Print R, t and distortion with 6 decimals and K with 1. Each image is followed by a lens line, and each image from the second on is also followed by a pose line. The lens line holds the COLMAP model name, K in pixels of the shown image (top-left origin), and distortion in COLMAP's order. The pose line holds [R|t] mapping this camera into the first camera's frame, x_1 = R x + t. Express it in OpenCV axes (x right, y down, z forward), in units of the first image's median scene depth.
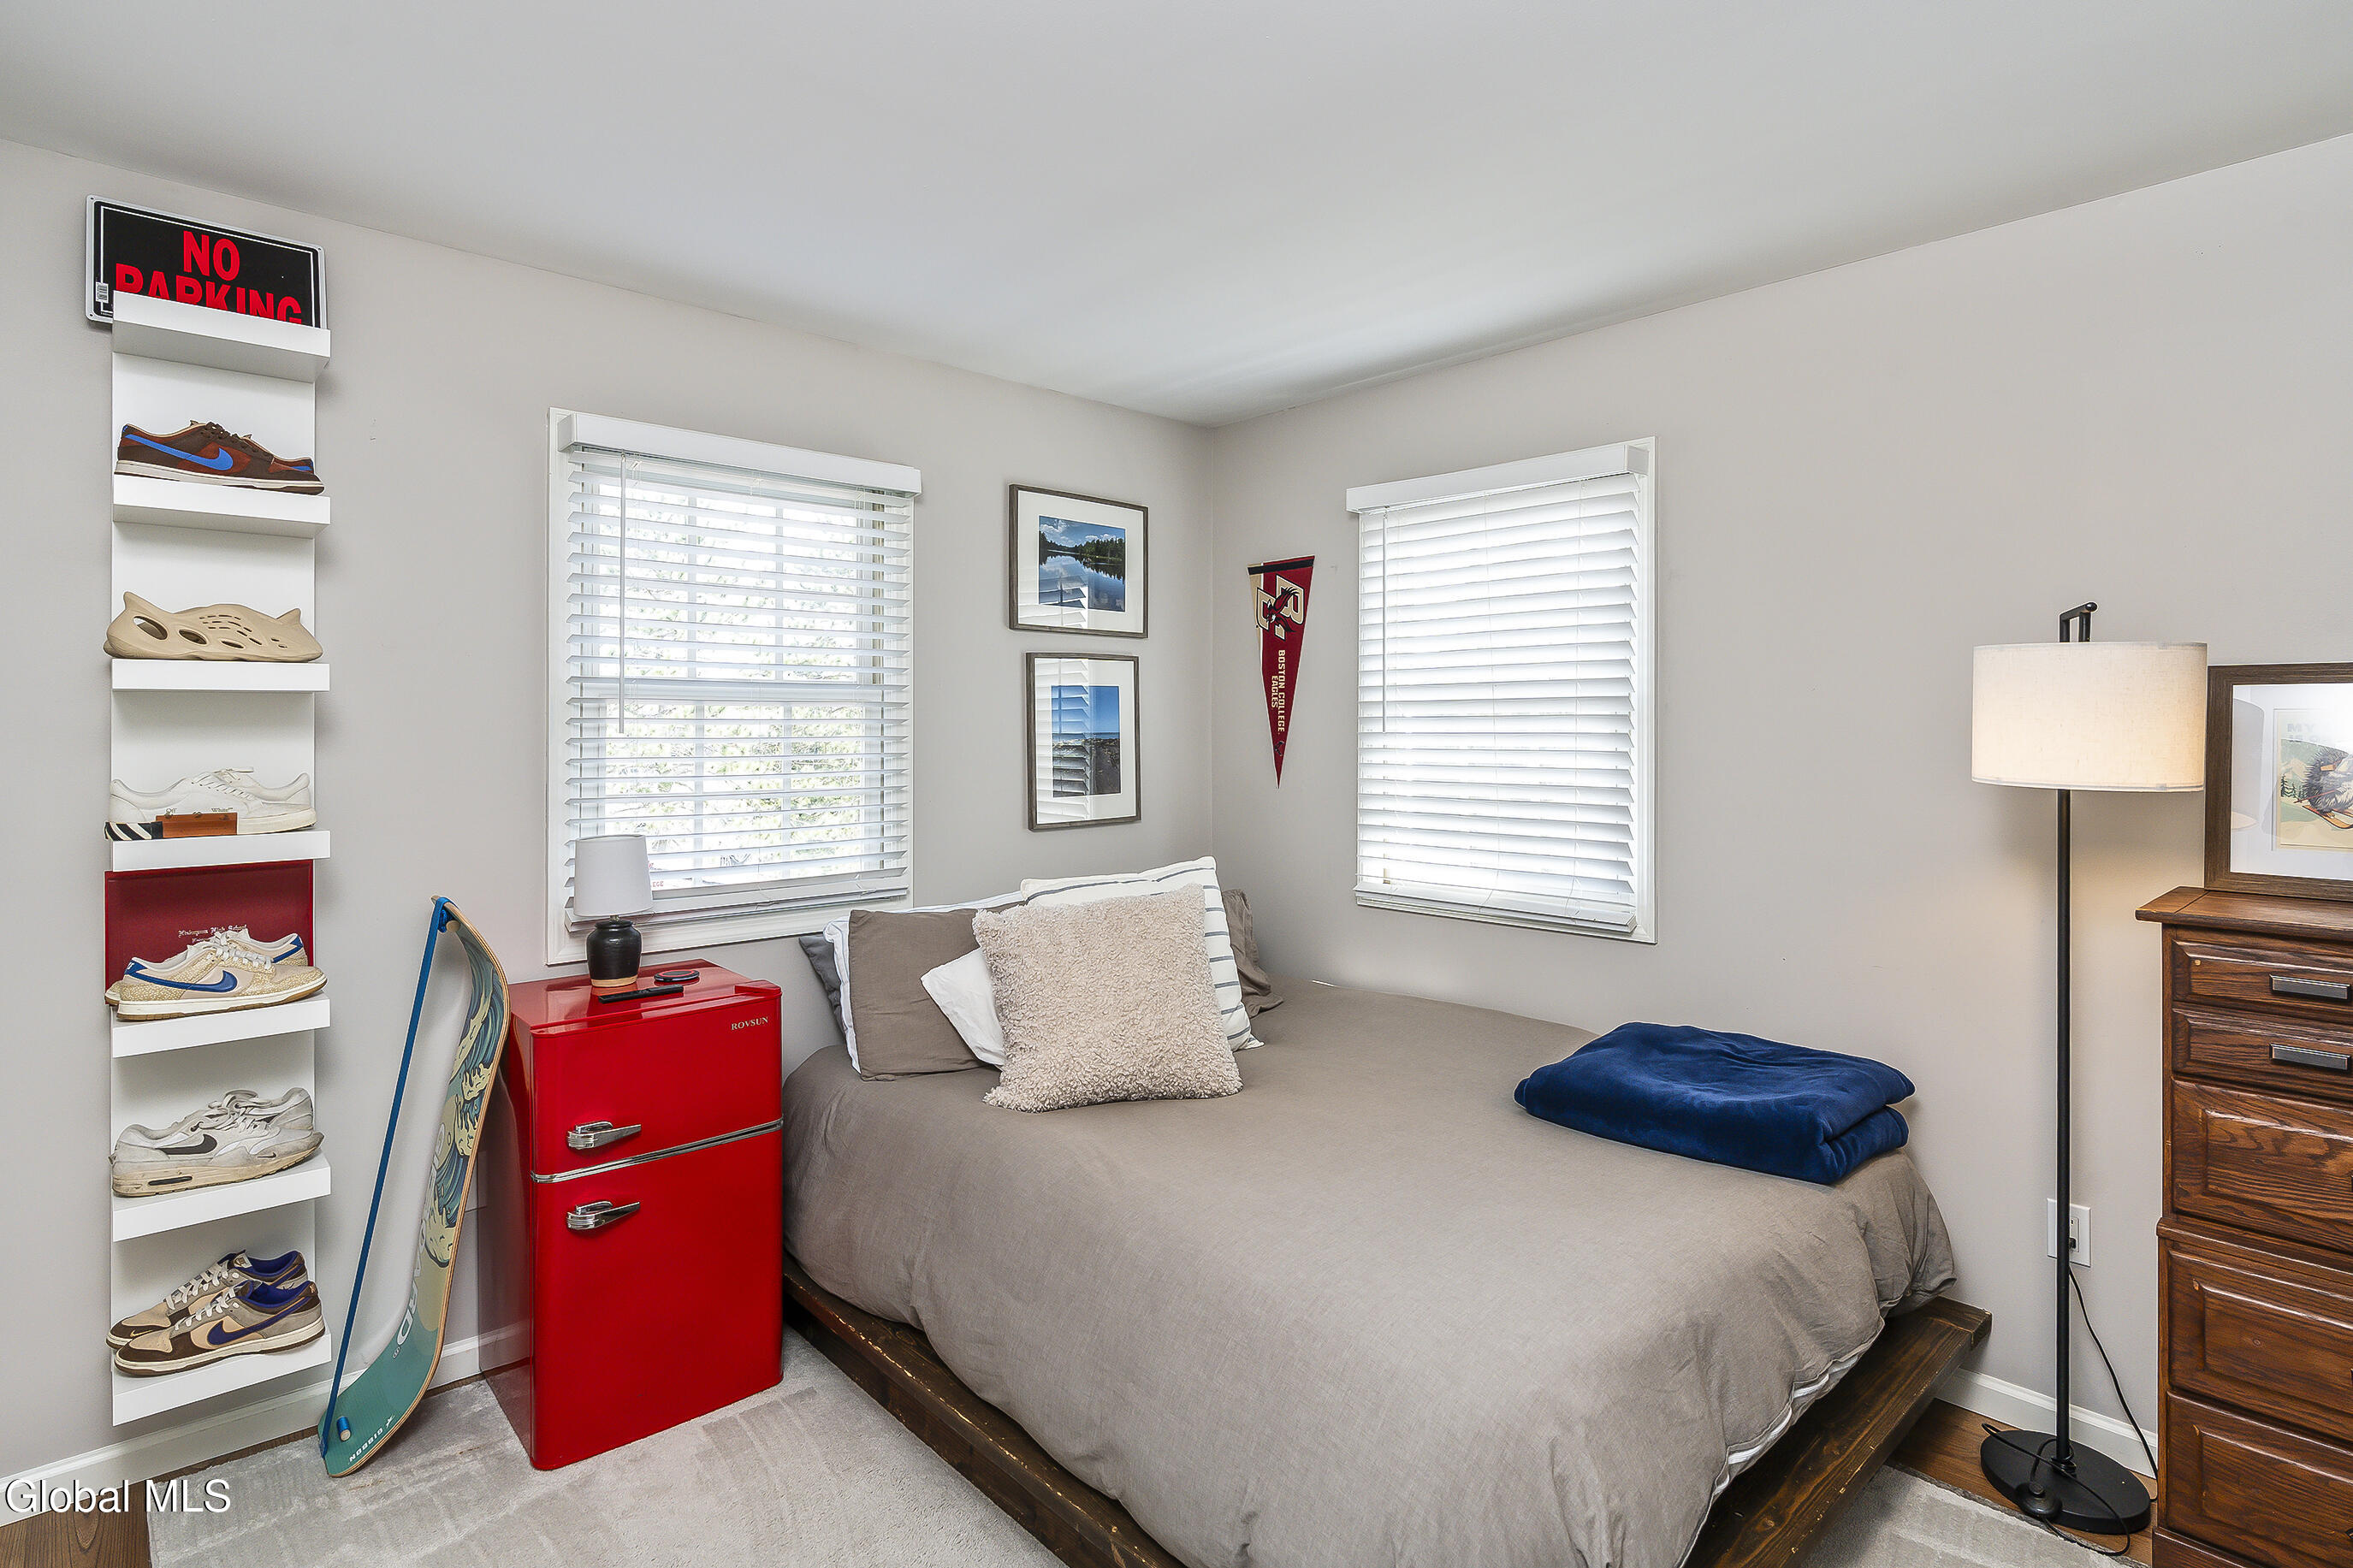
lens RADIAL K [[1189.8, 0, 1177.7], [0, 1189.8, 726.3], [0, 0, 1]] dist [-0.004047, 0.001144]
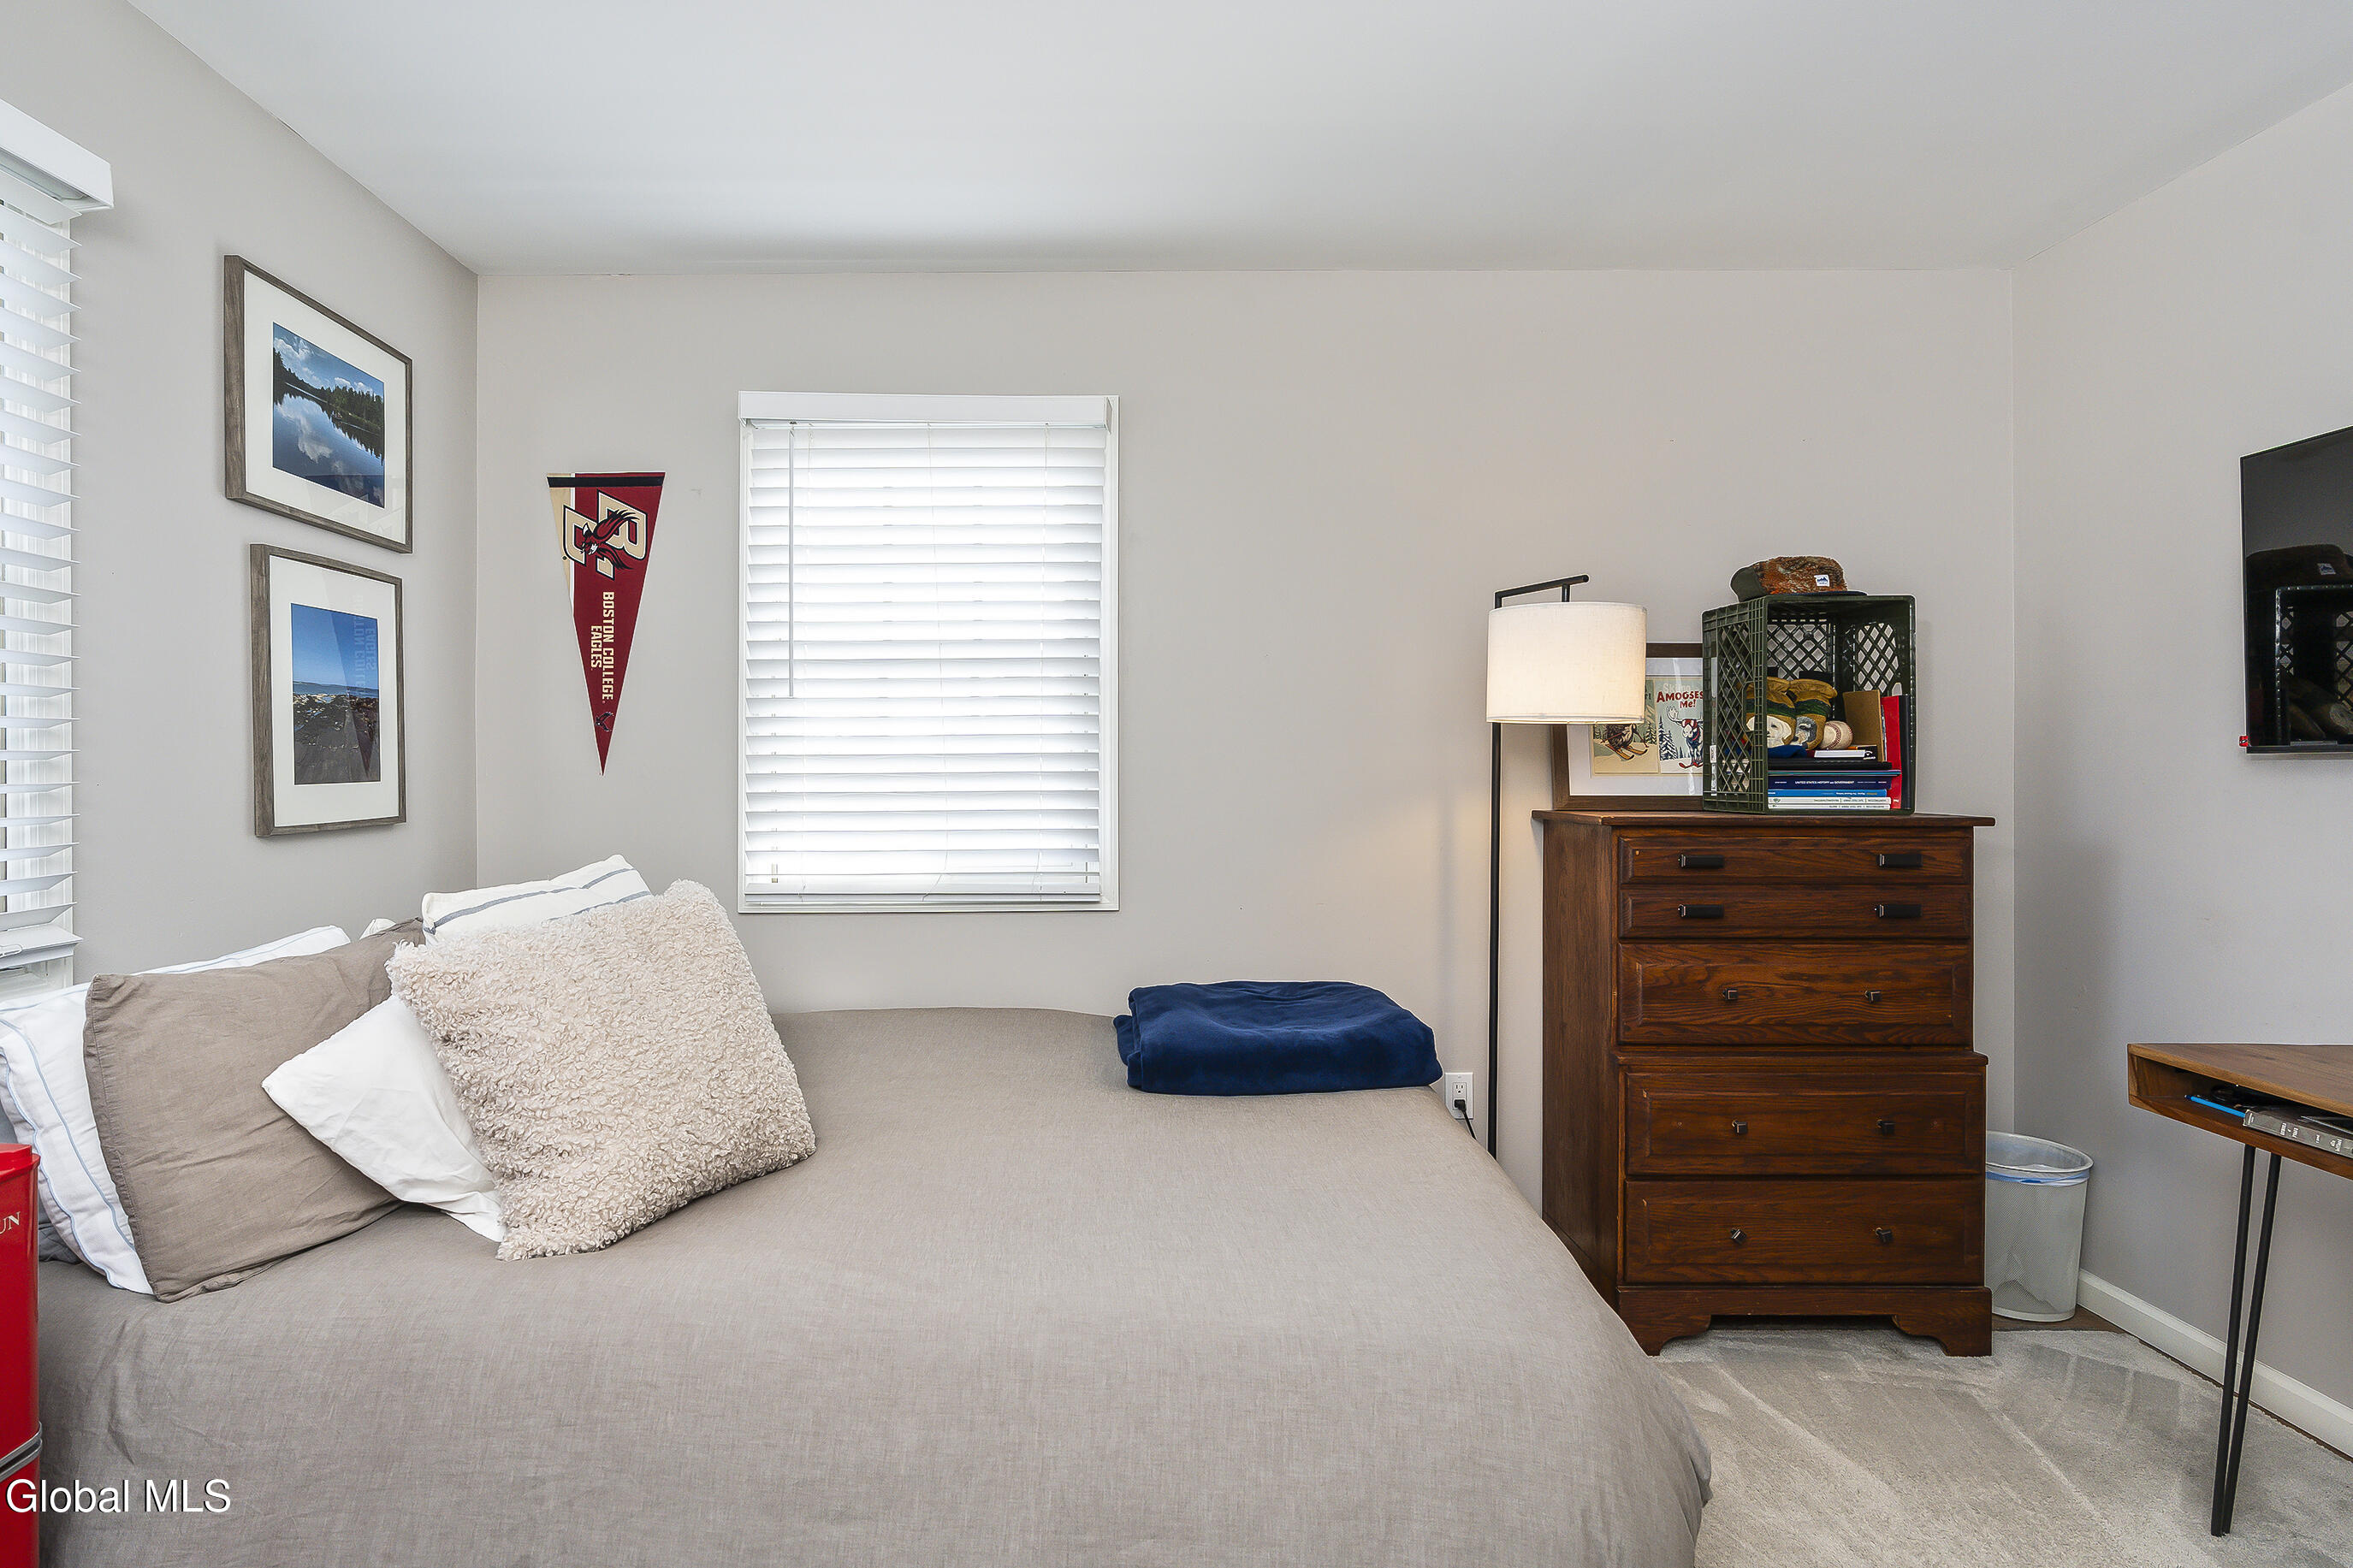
lens RADIAL K [[1200.3, 0, 1099.0], [0, 1200.3, 770.6], [0, 0, 1]] dist [-0.004961, 0.000268]
pose [[0.684115, -0.002885, 0.729369, -0.273521], [0.004038, 0.999992, 0.000169, 0.054313], [-0.729363, 0.002829, 0.684121, 0.268797]]
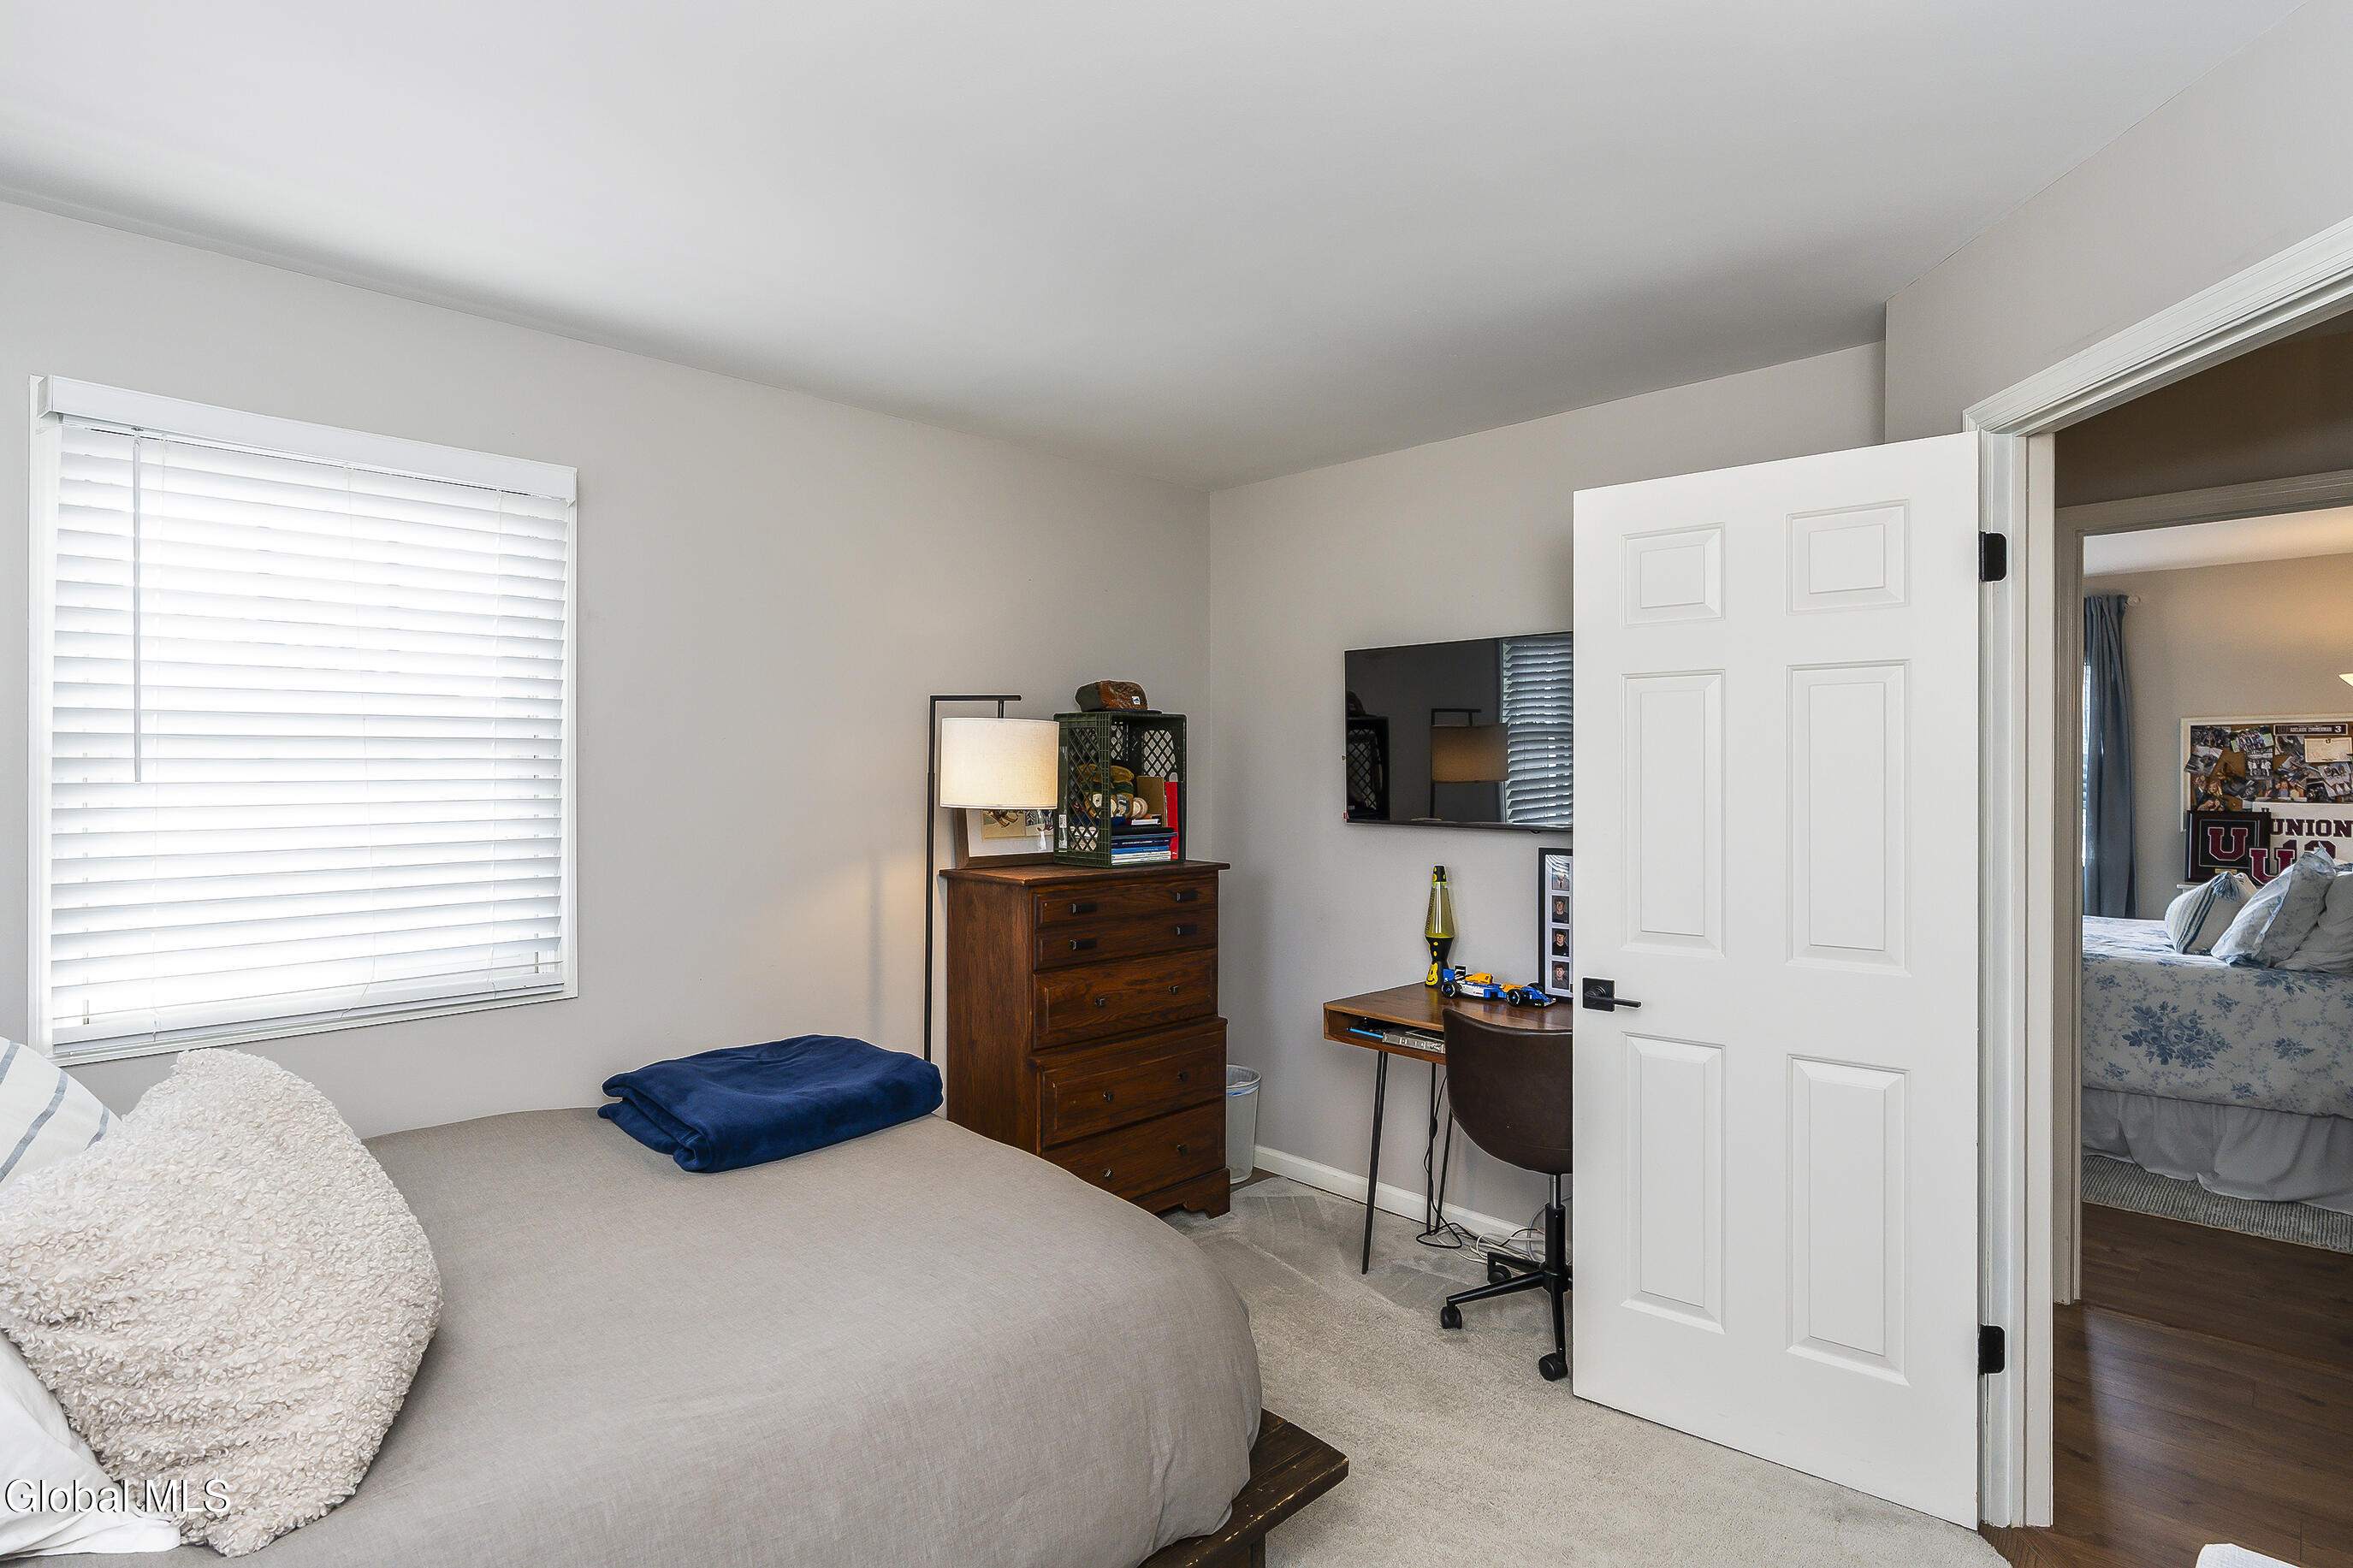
lens RADIAL K [[1175.9, 0, 1176.5], [0, 1175.9, 784.0], [0, 0, 1]] dist [-0.000973, 0.001324]
pose [[-0.036409, -0.016977, 0.999193, -0.458034], [-0.000042, 0.999856, 0.016987, -0.004613], [-0.999337, 0.000576, -0.036404, 0.448809]]
